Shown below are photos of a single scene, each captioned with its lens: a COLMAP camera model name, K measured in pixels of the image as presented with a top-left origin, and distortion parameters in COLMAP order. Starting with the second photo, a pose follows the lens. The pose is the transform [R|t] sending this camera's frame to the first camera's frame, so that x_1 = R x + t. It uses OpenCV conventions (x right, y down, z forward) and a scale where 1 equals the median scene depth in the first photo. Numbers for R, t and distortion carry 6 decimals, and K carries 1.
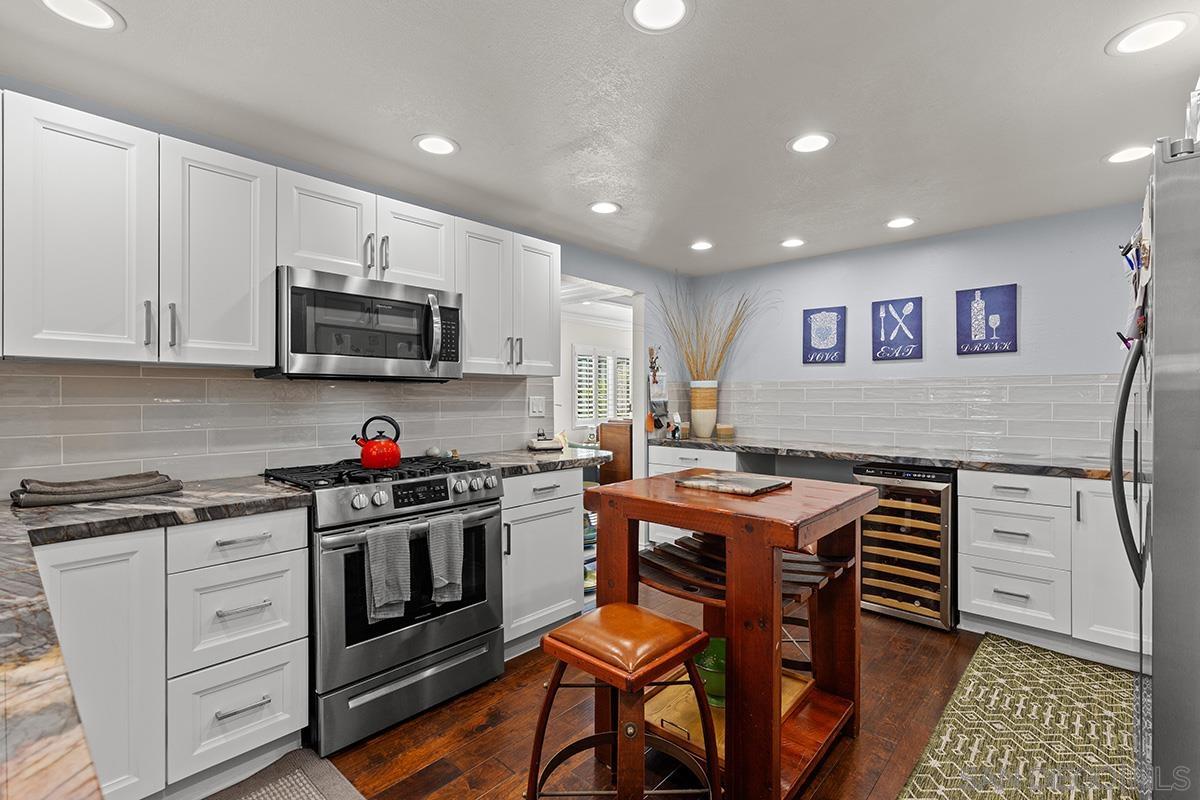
lens RADIAL K [[540.8, 0, 602.1], [0, 540.8, 400.4], [0, 0, 1]] dist [0.008750, -0.001808]
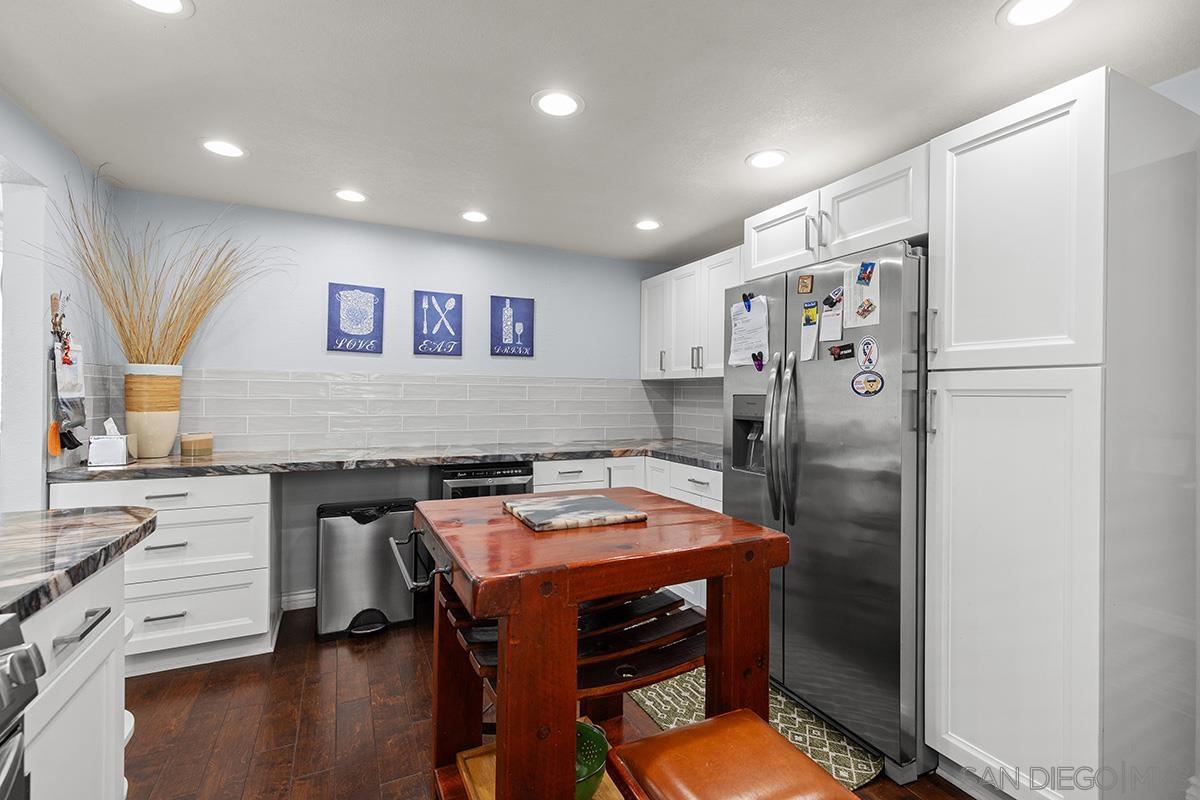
lens RADIAL K [[540.8, 0, 610.9], [0, 540.8, 395.0], [0, 0, 1]] dist [0.008750, -0.001808]
pose [[0.364918, 0.004914, 0.931027, -0.240078], [-0.005437, 0.999980, -0.003147, -0.003143], [-0.931024, -0.003914, 0.364938, 0.369223]]
